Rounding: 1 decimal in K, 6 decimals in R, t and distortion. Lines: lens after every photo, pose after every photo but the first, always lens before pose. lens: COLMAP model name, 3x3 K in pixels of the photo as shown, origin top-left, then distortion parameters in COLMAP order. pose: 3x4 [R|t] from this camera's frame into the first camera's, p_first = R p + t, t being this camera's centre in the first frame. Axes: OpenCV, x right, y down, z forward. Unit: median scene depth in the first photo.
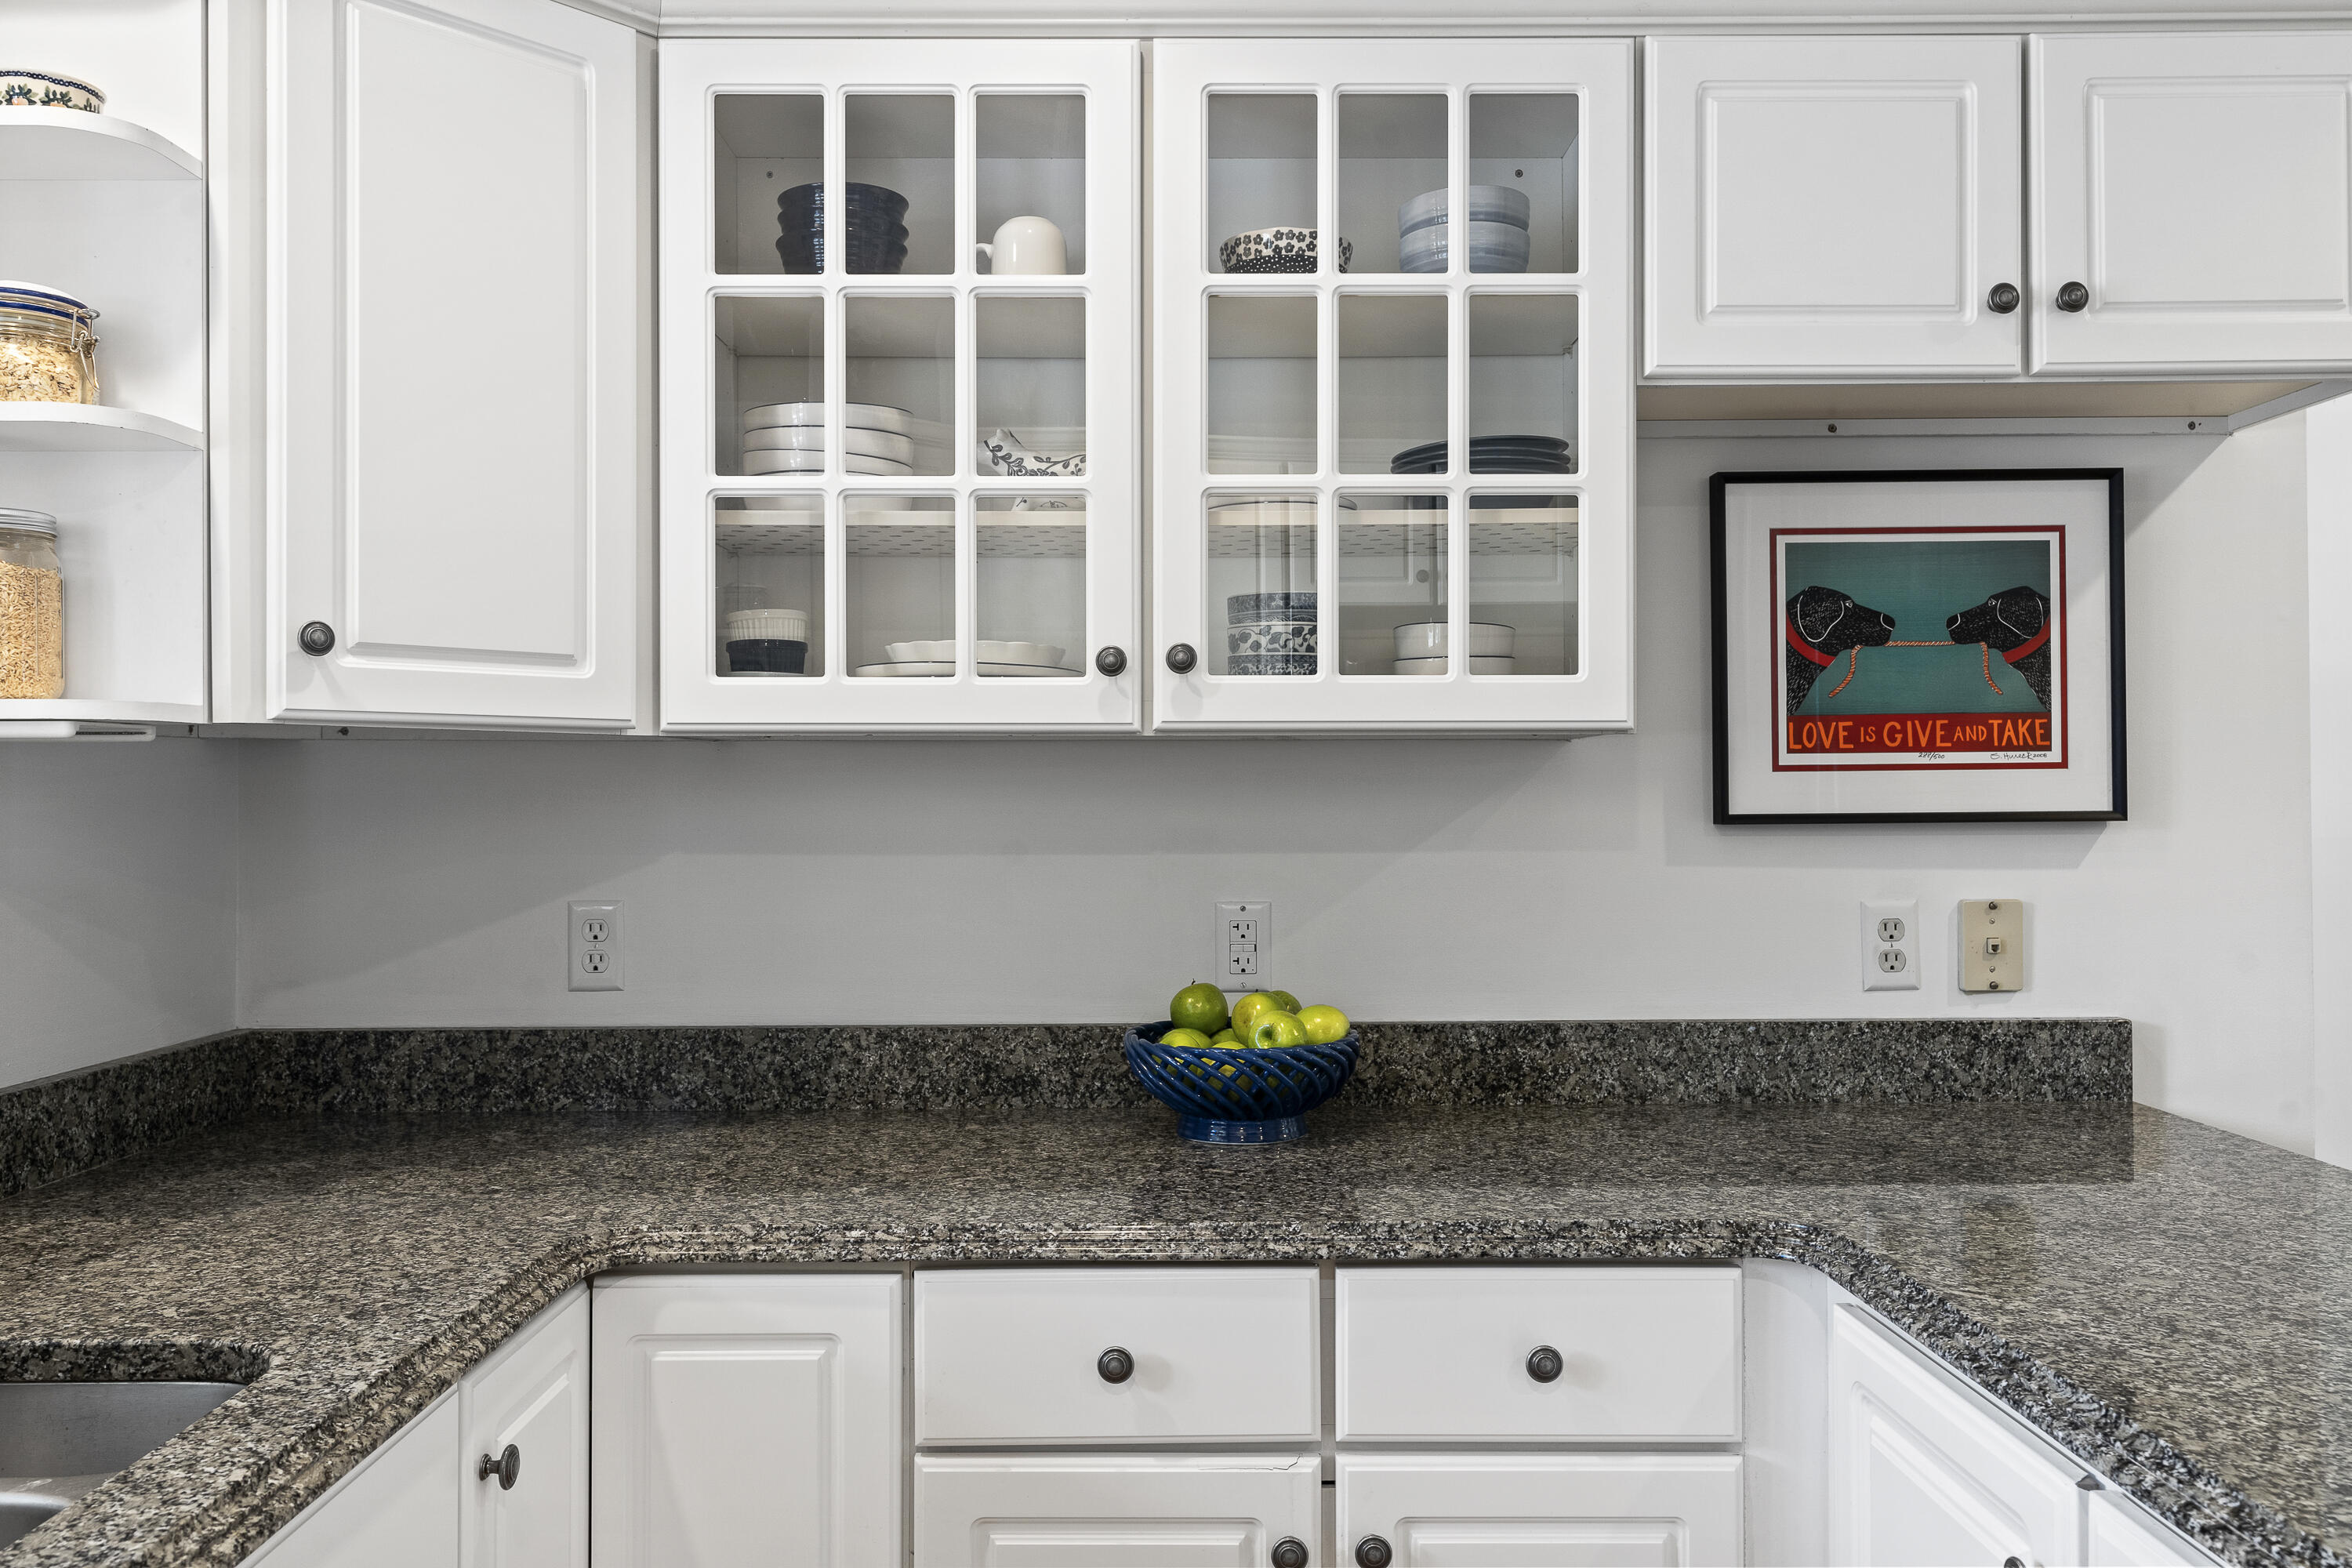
lens RADIAL K [[1766.6, 0, 1170.8], [0, 1766.6, 785.4], [0, 0, 1]] dist [0.016132, 0.009638]
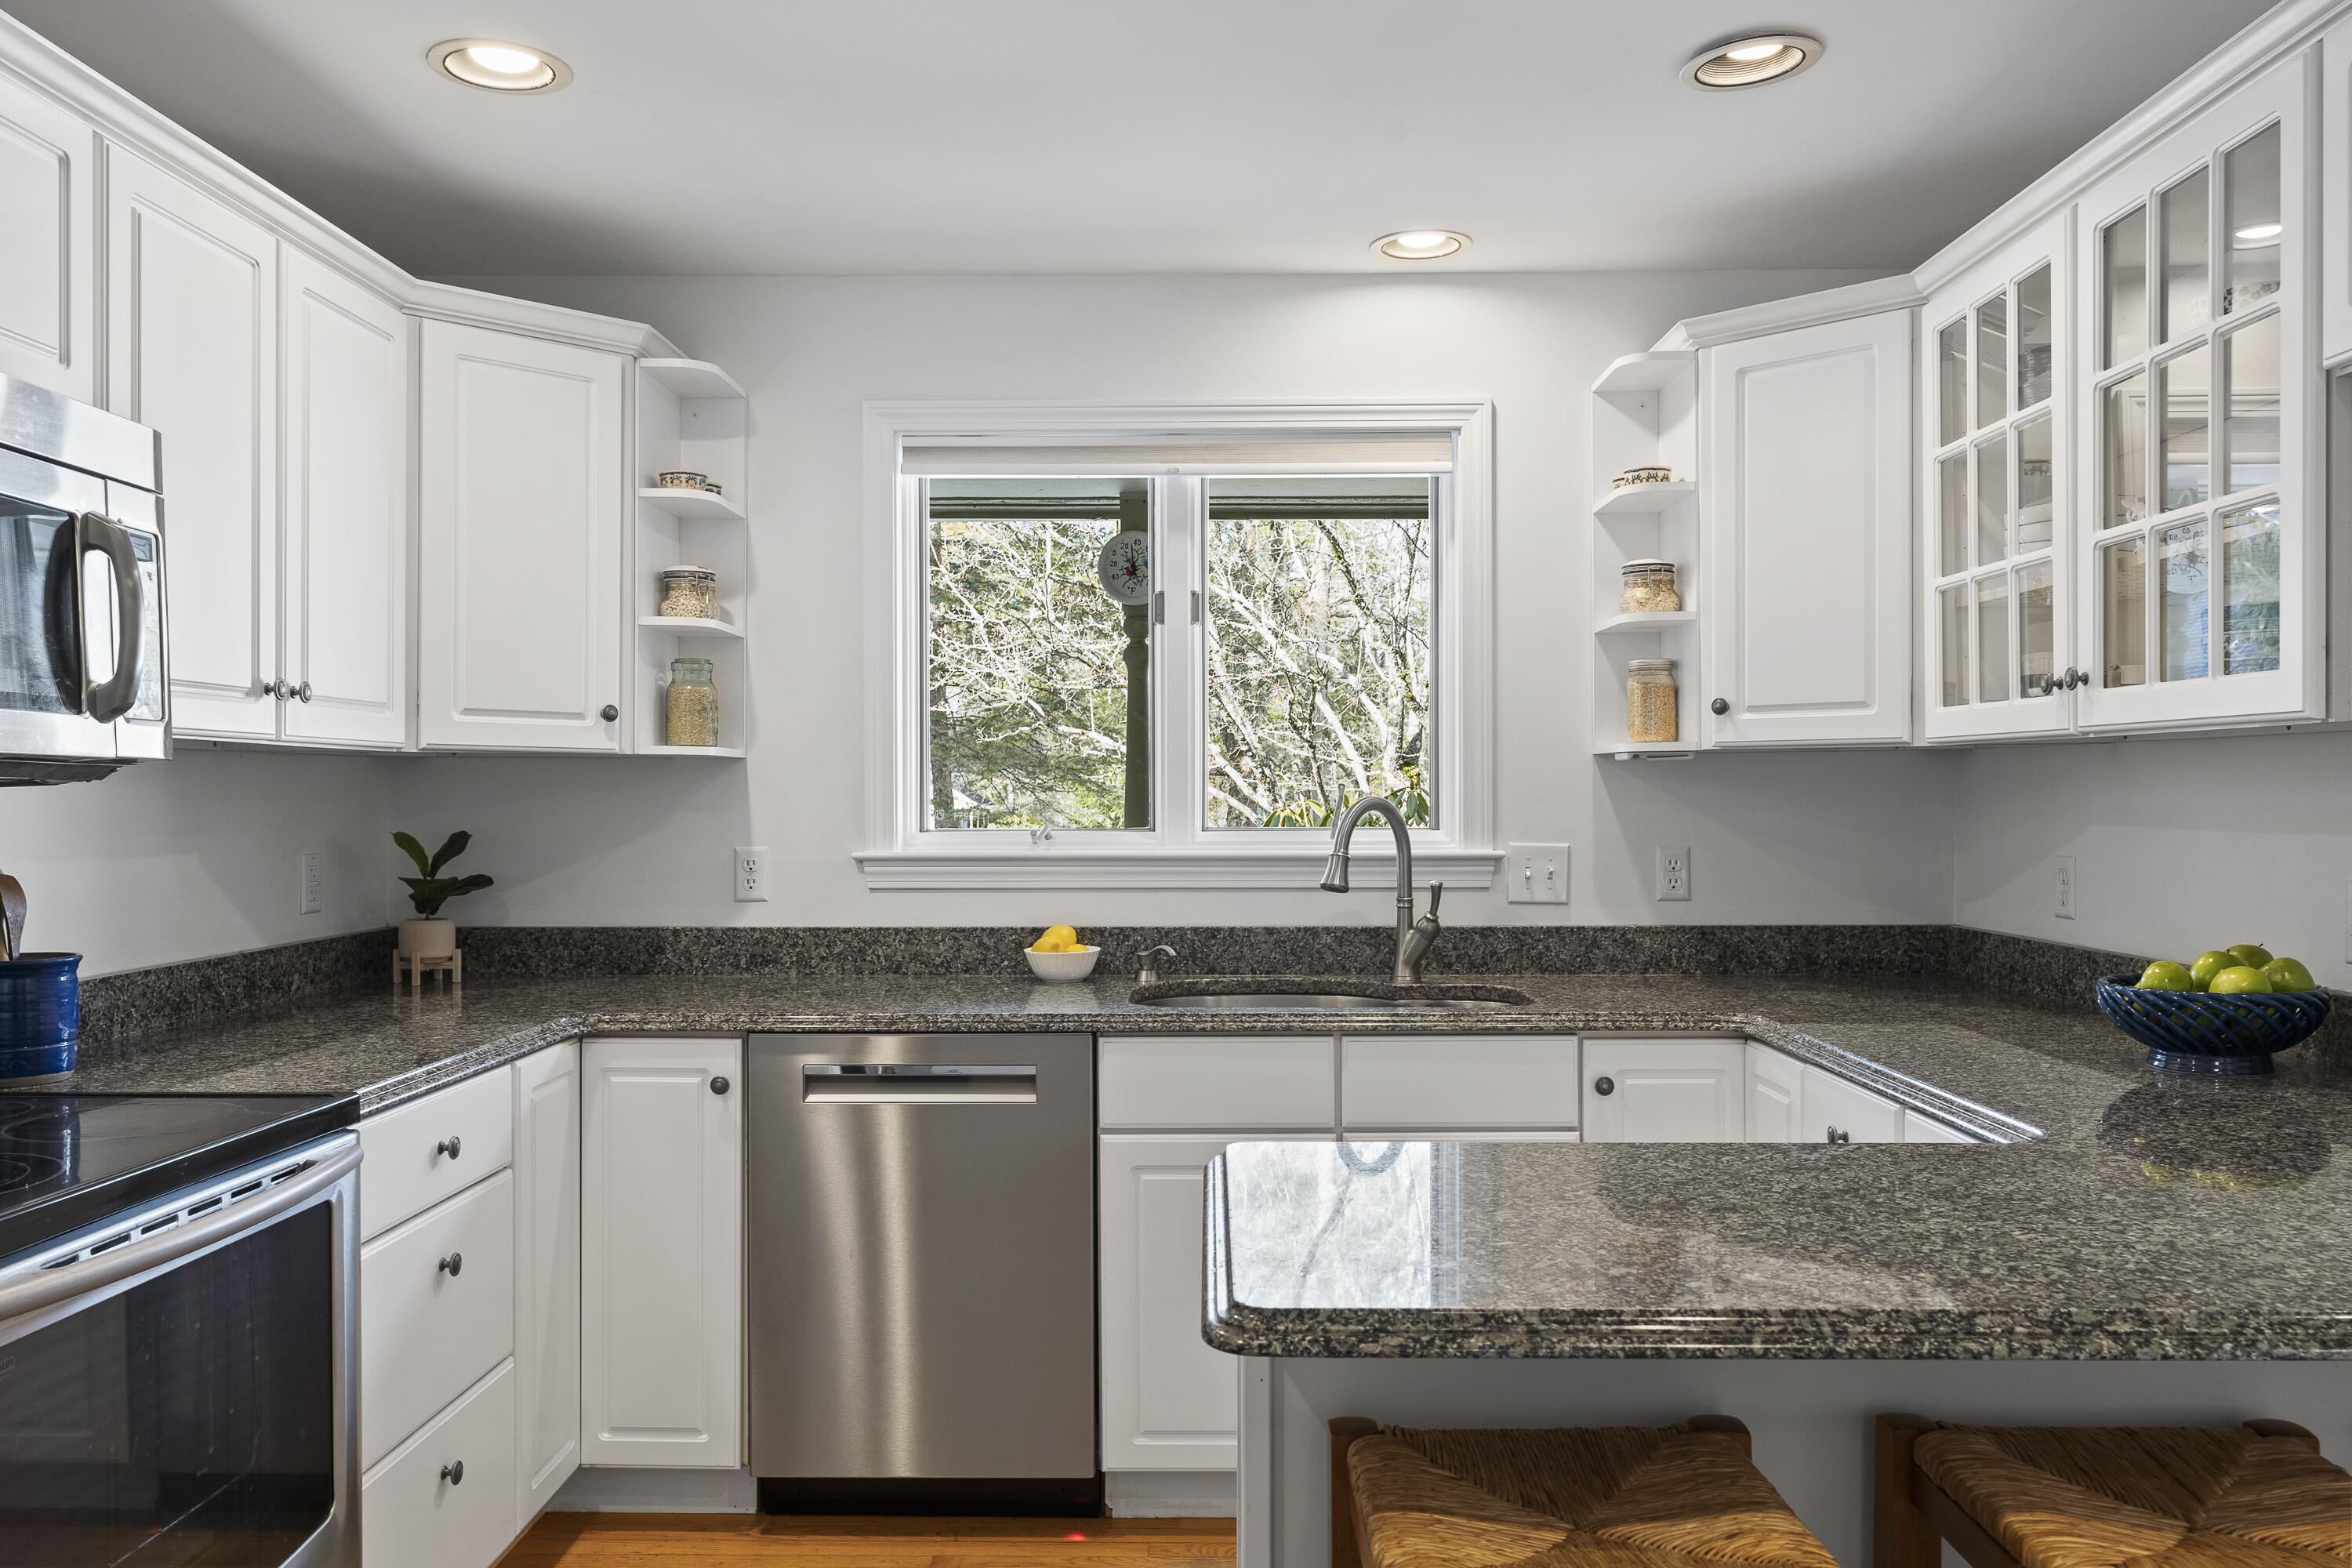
lens RADIAL K [[1753.1, 0, 1210.2], [0, 1753.1, 814.1], [0, 0, 1]] dist [-0.005326, 0.003537]
pose [[0.001918, 0.015951, -0.999871, 1.287503], [0.008519, 0.999836, 0.015967, 0.002103], [0.999962, -0.008549, 0.001782, 0.356045]]
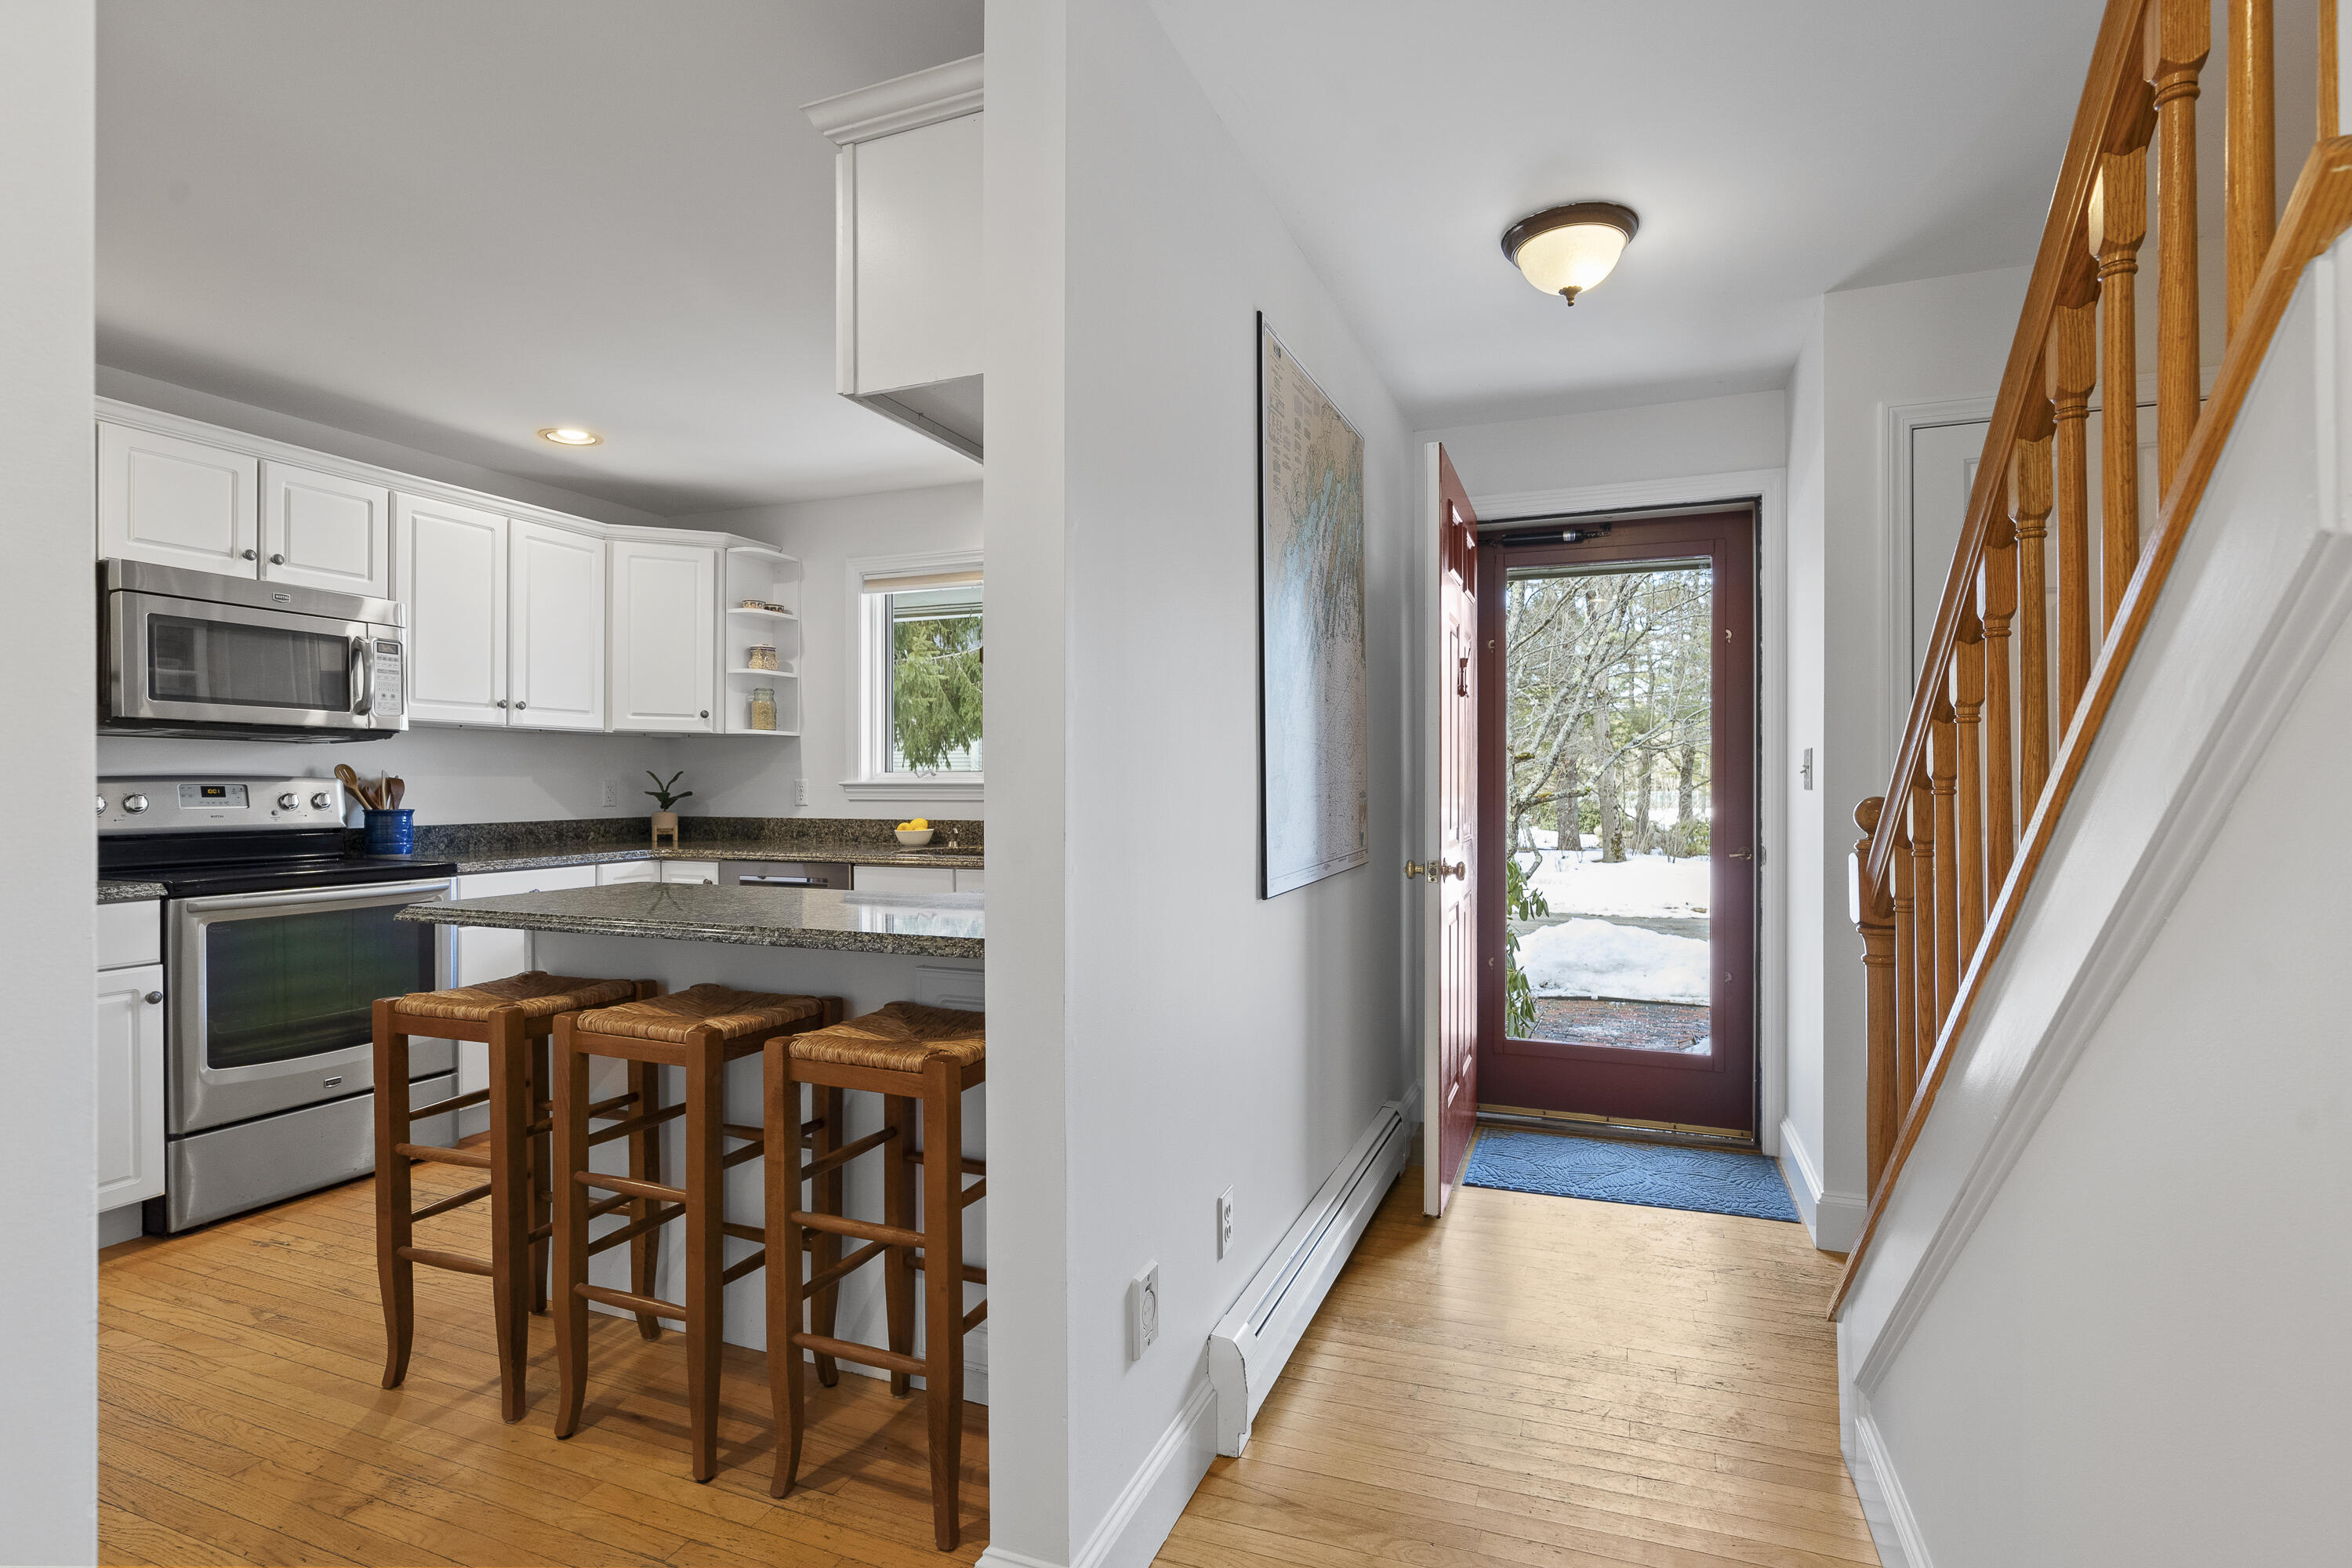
lens RADIAL K [[1168.2, 0, 1198.7], [0, 1168.2, 785.3], [0, 0, 1]] dist [-0.011895, 0.006329]
pose [[-0.369912, 0.006013, -0.929047, 1.466167], [0.010352, 0.999944, 0.002350, 0.079698], [0.929009, -0.008748, -0.369954, 1.632447]]
